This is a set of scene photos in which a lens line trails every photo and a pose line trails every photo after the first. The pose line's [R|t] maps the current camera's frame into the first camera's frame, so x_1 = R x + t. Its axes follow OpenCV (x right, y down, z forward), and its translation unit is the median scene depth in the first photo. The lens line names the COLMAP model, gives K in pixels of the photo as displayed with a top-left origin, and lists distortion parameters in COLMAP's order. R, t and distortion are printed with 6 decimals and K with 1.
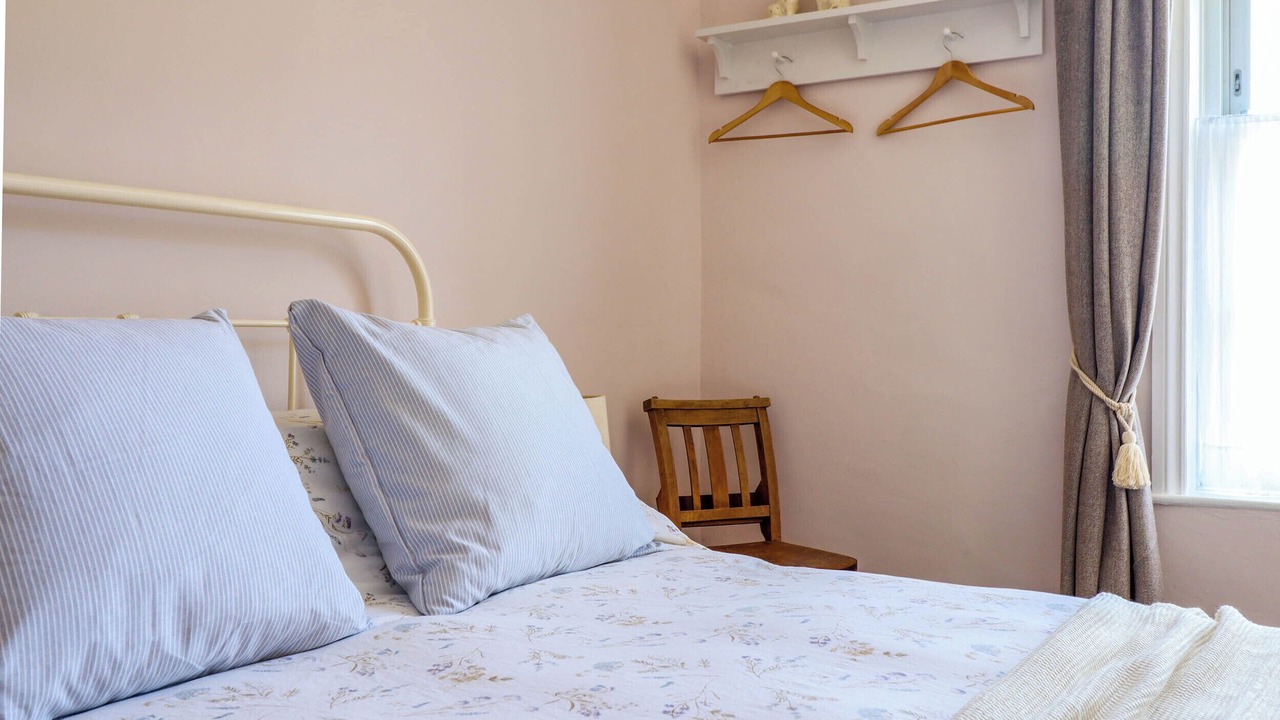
lens RADIAL K [[1162.6, 0, 637.1], [0, 1162.6, 338.4], [0, 0, 1]] dist [0.007189, 0.001793]
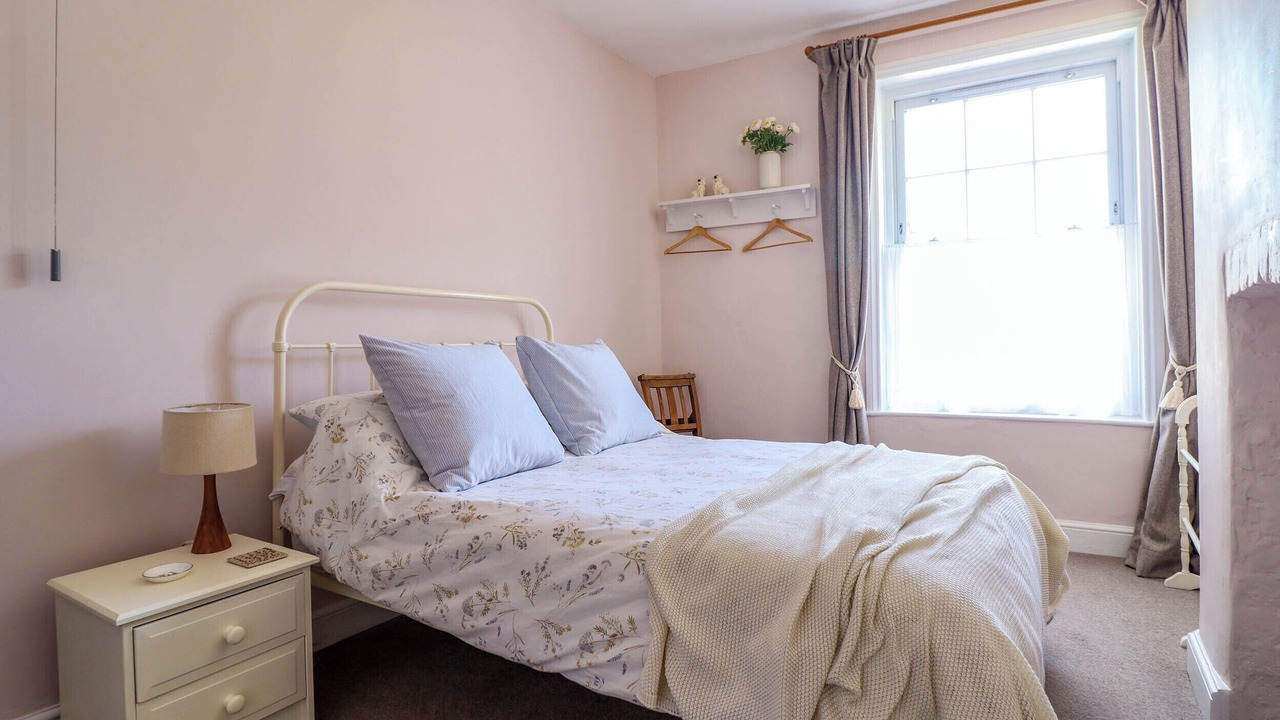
lens RADIAL K [[686.4, 0, 630.7], [0, 686.4, 341.2], [0, 0, 1]] dist [0.001853, -0.014758]
pose [[0.998372, -0.018847, 0.053837, -0.088200], [0.019111, 0.999808, -0.004392, -0.006513], [-0.053744, 0.005413, 0.998540, -0.317381]]
